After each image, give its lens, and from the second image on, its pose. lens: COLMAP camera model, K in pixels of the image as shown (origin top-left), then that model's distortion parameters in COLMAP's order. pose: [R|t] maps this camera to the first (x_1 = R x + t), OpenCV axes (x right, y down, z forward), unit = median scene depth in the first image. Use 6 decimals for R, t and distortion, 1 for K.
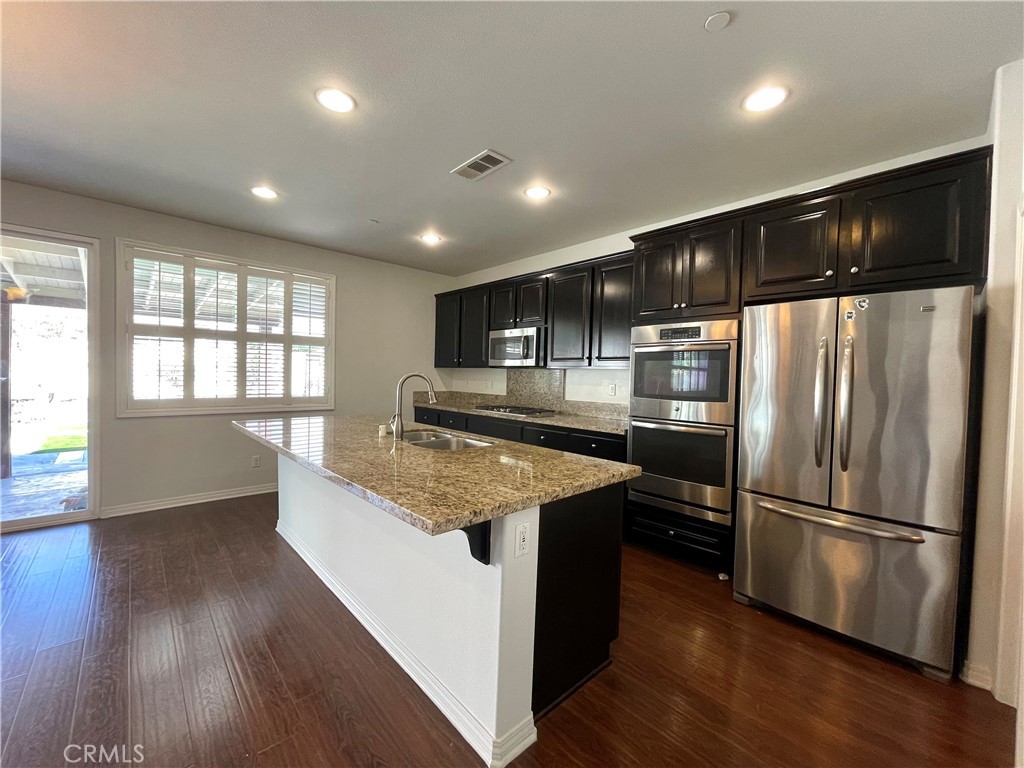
lens RADIAL K [[411.5, 0, 507.9], [0, 411.5, 384.5], [0, 0, 1]] dist [-0.001285, -0.000199]
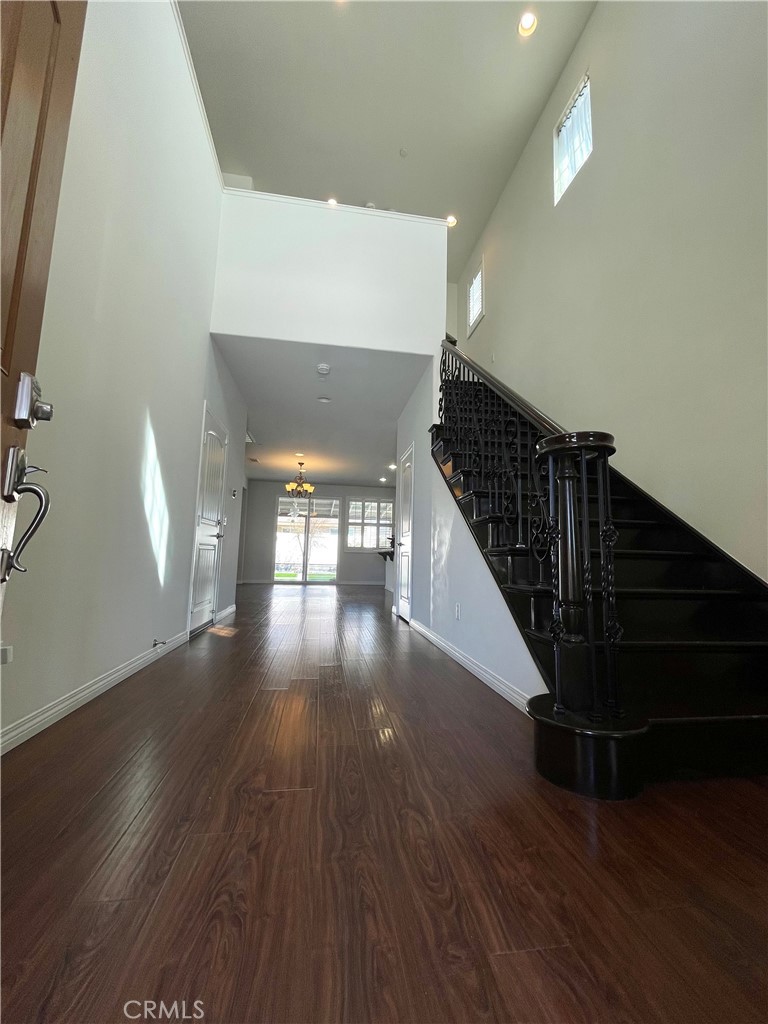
lens RADIAL K [[411.5, 0, 384.4], [0, 411.5, 506.3], [0, 0, 1]] dist [-0.001285, -0.000199]
pose [[0.827978, -0.072410, -0.556066, 1.027290], [-0.019096, 0.987412, -0.157013, 0.213331], [0.560435, 0.140622, 0.816173, -1.375092]]
